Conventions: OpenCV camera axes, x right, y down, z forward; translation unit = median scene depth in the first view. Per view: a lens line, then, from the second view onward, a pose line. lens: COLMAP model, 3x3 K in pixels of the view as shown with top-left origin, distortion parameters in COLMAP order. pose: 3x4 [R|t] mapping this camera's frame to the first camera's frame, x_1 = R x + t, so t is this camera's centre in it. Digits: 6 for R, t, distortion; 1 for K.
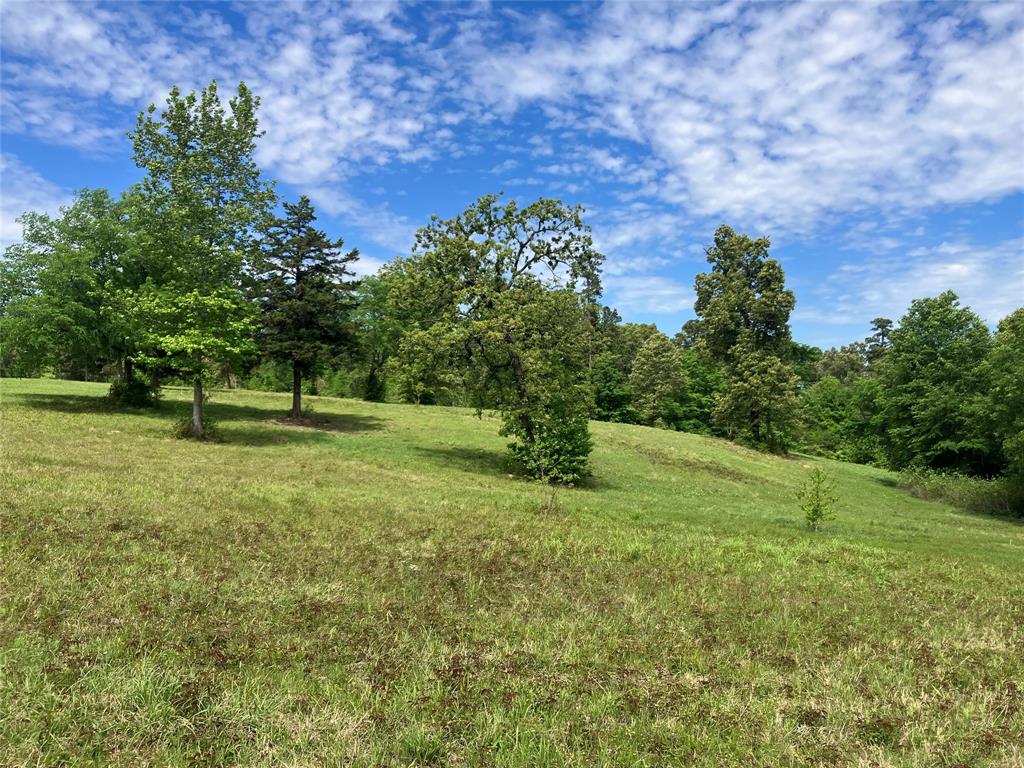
lens RADIAL K [[799.9, 0, 512.0], [0, 799.9, 384.0], [0, 0, 1]] dist [-0.003360, -0.002877]
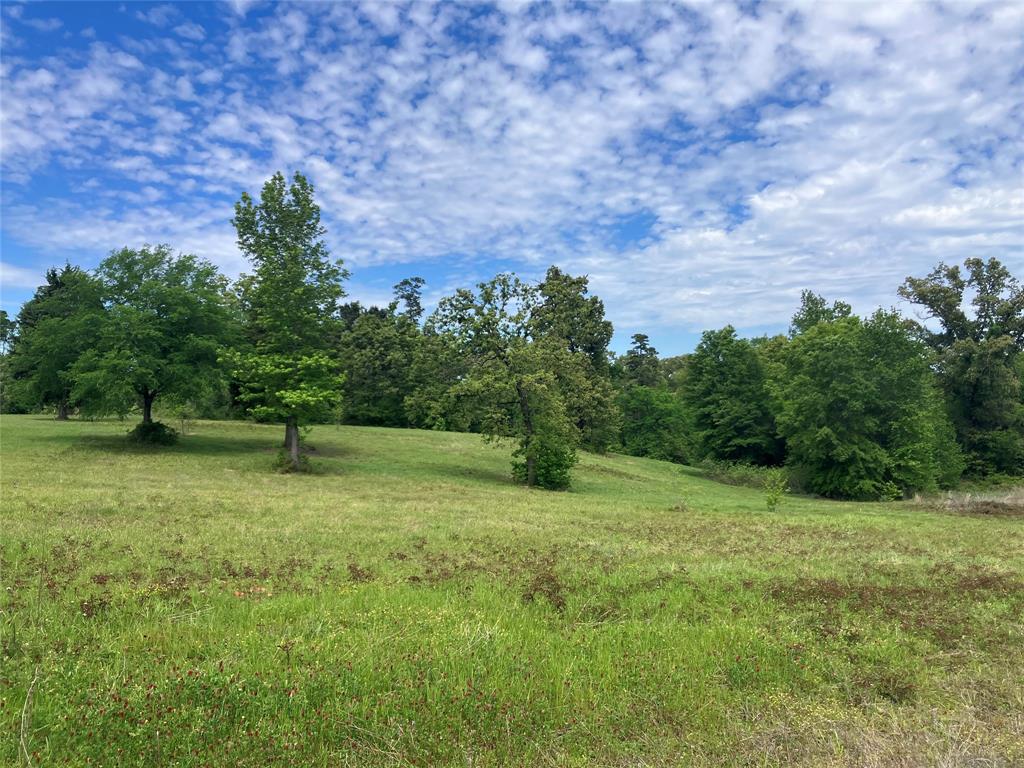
lens RADIAL K [[799.9, 0, 512.0], [0, 799.9, 384.0], [0, 0, 1]] dist [-0.003360, -0.002877]
pose [[0.940519, -0.020608, 0.339117, -0.260210], [0.020244, 0.999784, 0.004610, -0.034156], [-0.339139, 0.002529, 0.940733, -0.138114]]
